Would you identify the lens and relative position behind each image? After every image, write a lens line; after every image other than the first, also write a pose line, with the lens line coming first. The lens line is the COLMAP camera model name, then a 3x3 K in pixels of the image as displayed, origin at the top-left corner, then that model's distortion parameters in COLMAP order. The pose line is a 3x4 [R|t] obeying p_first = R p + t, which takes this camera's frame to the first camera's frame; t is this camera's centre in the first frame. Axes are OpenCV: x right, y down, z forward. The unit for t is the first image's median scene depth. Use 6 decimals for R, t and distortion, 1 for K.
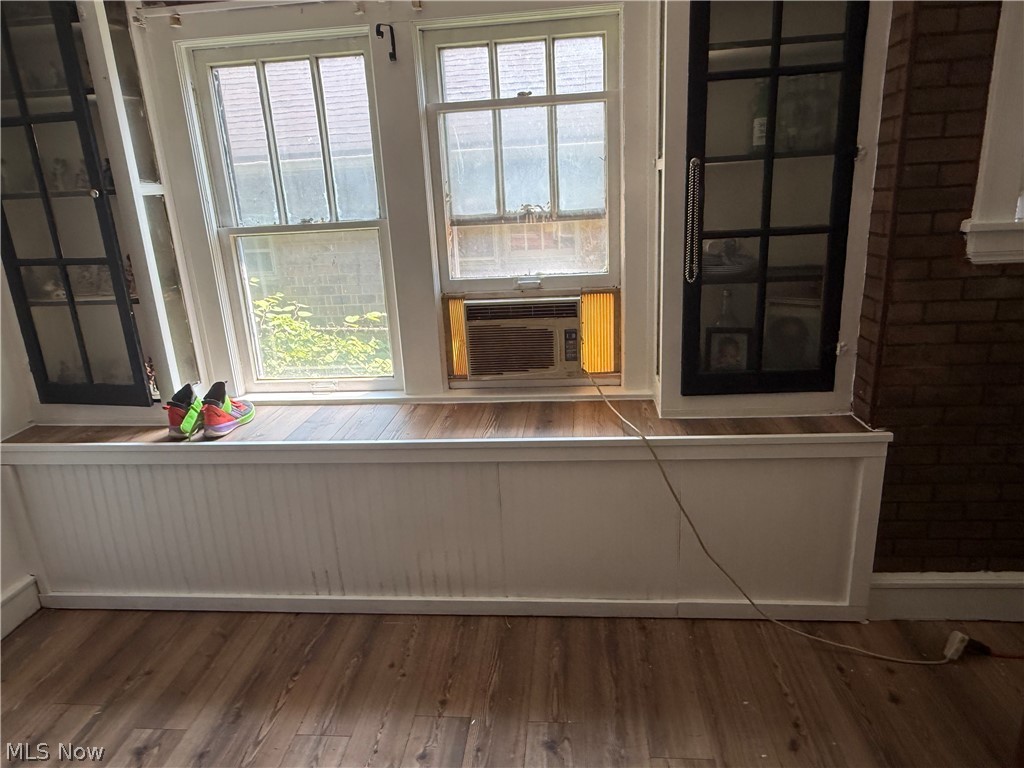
lens RADIAL K [[658.7, 0, 510.7], [0, 658.7, 383.3], [0, 0, 1]] dist [0.000686, 0.000285]
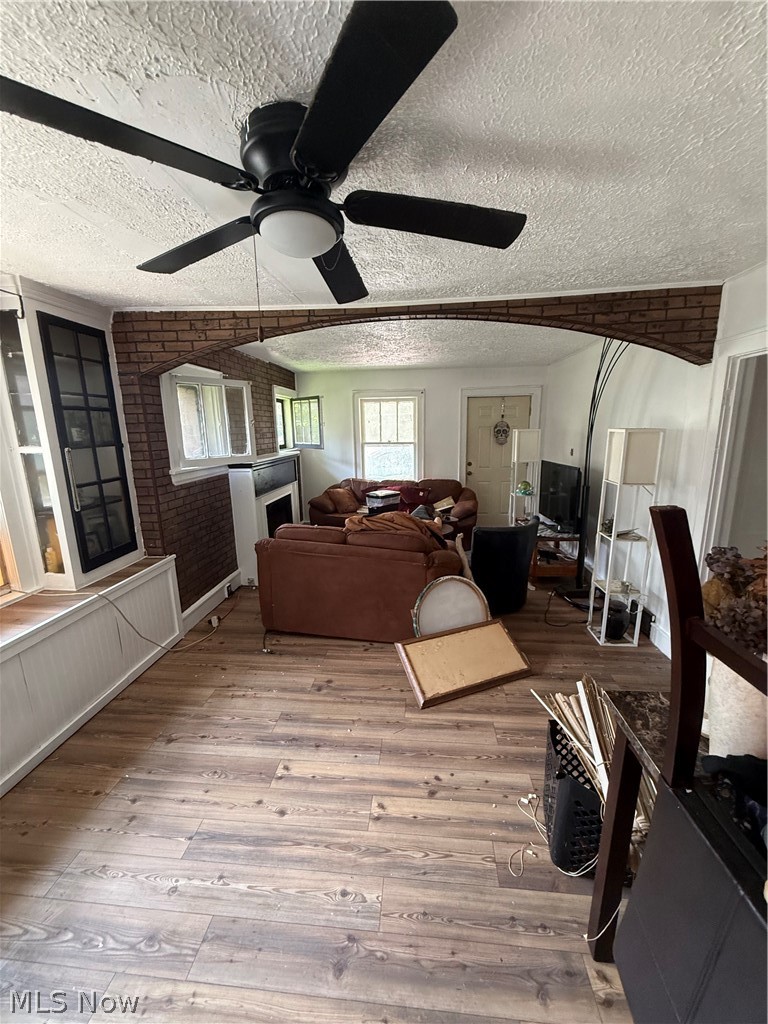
lens RADIAL K [[406.0, 0, 384.4], [0, 406.0, 514.1], [0, 0, 1]] dist [-0.003030, 0.000427]
pose [[-0.009165, -0.154538, 0.987944, -0.882563], [0.306405, 0.940027, 0.149885, -0.052011], [-0.951857, 0.304085, 0.038736, 0.133541]]
